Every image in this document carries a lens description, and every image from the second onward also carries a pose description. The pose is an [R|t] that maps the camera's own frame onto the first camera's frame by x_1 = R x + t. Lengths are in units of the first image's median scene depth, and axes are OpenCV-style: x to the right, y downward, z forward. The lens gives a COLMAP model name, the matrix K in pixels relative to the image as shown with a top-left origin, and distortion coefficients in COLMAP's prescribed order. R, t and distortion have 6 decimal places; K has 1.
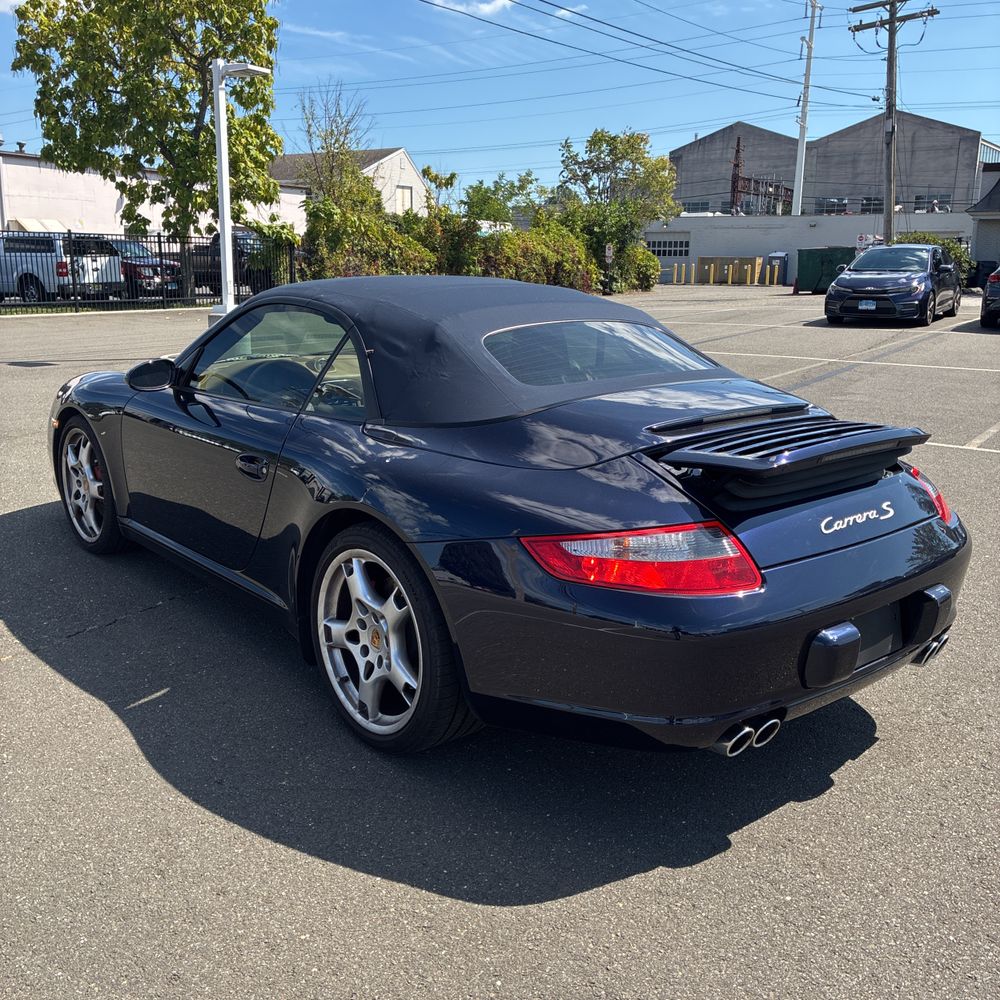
lens RADIAL K [[1013.1, 0, 494.8], [0, 1013.1, 494.9], [0, 0, 1]] dist [0.020467, 0.000000]
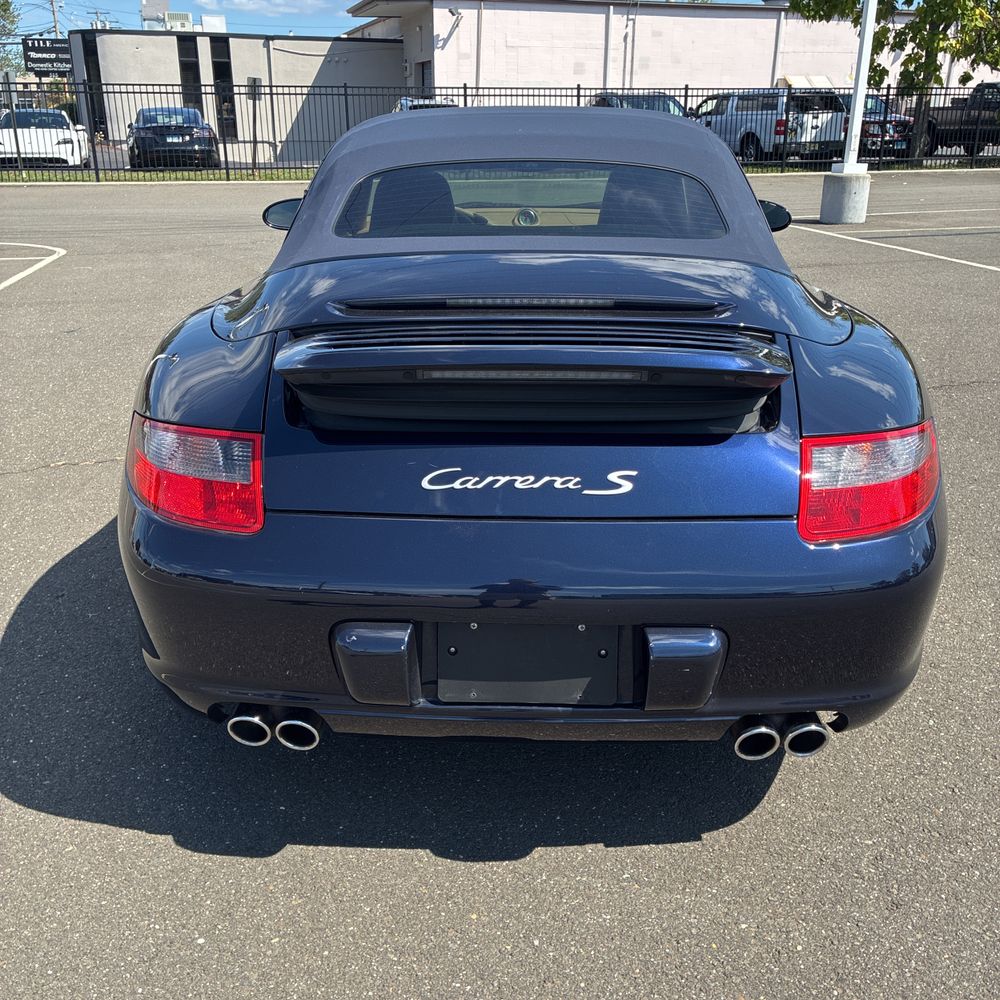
lens RADIAL K [[1013.1, 0, 496.2], [0, 1013.1, 506.6], [0, 0, 1]] dist [0.020467, 0.000000]
pose [[0.735133, 0.231791, -0.637066, 0.084966], [-0.143937, 0.971673, 0.187441, -0.008786], [0.662467, -0.046097, 0.747672, 0.058443]]
